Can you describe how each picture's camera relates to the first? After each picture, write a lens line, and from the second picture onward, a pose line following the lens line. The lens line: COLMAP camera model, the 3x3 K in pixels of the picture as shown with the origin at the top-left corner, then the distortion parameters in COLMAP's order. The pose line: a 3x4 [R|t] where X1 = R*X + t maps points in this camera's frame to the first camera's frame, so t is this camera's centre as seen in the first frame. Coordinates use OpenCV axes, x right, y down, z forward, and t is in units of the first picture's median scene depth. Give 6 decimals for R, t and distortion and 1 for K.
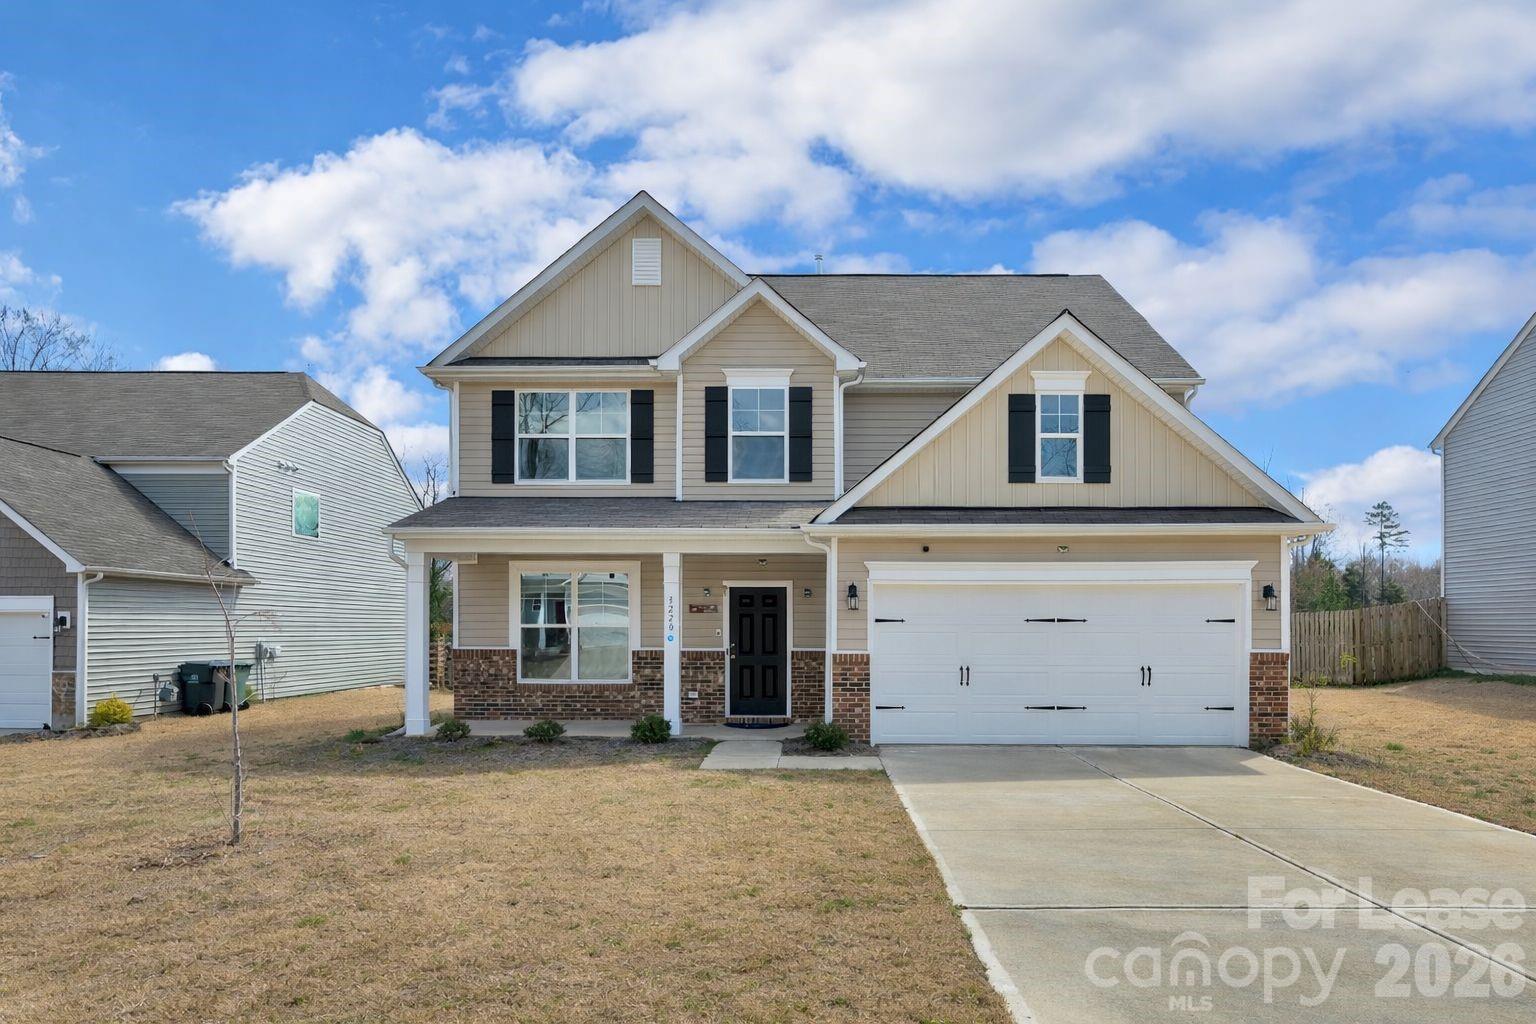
lens RADIAL K [[876.5, 0, 797.2], [0, 876.5, 611.0], [0, 0, 1]] dist [-0.004089, -0.001519]
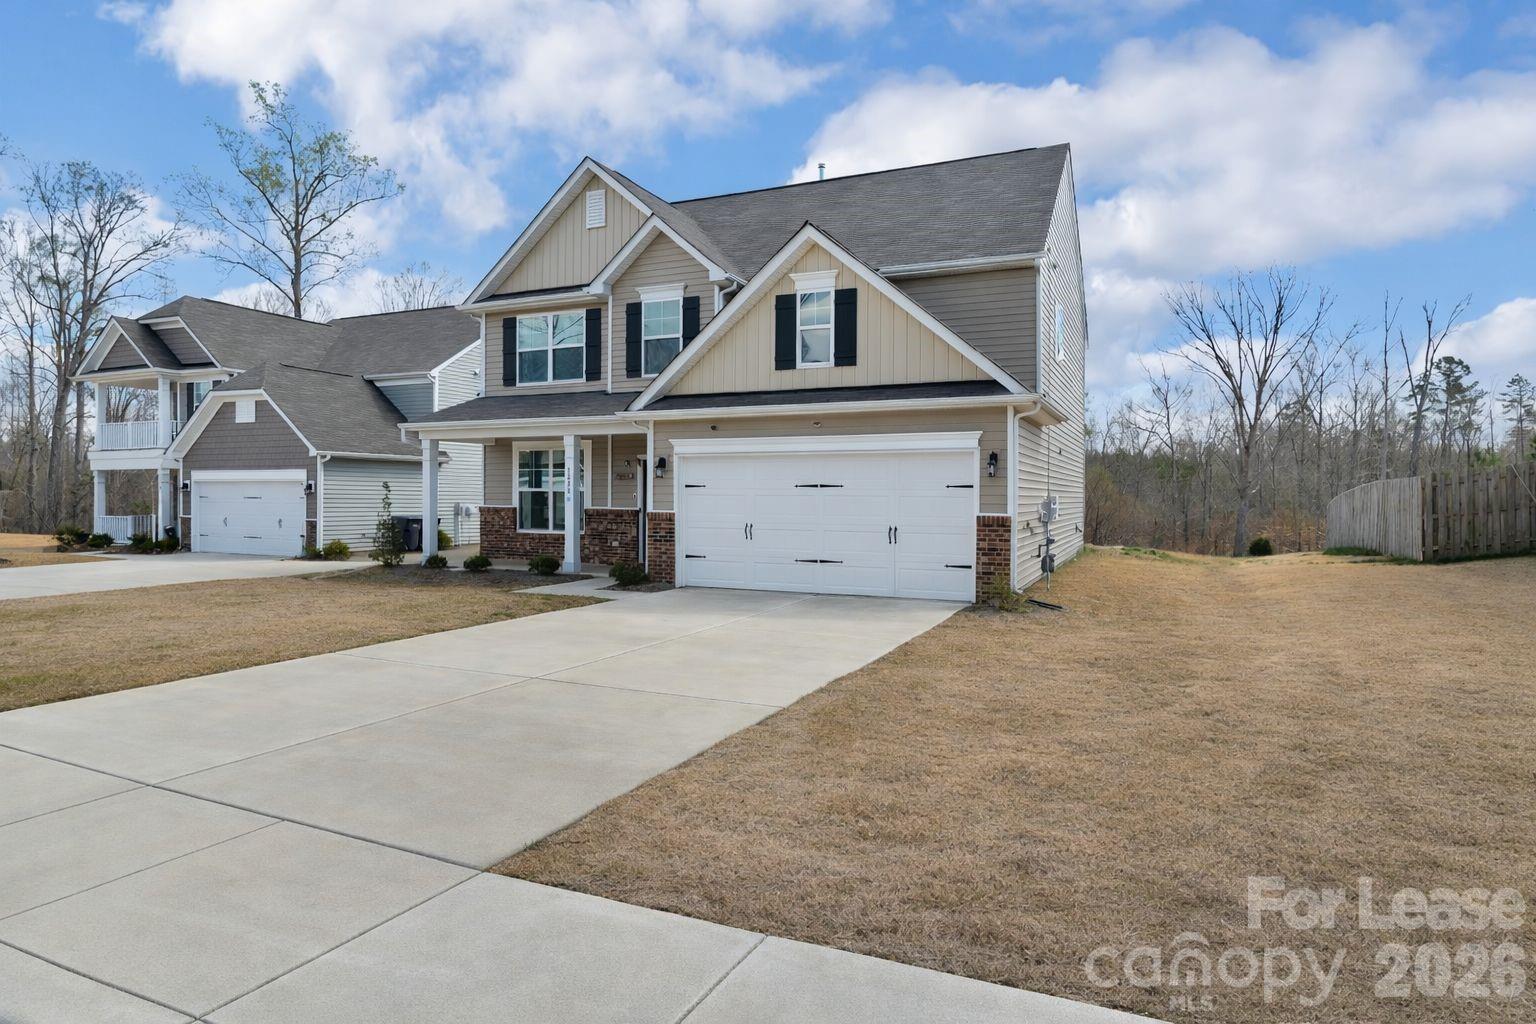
lens RADIAL K [[854.5, 0, 771.6], [0, 854.5, 483.5], [0, 0, 1]] dist [-0.046914, 0.000095]
pose [[0.915102, -0.000959, -0.403222, 0.590806], [0.003093, 0.999984, 0.004642, 0.001817], [0.403211, -0.005495, 0.915090, -0.052879]]
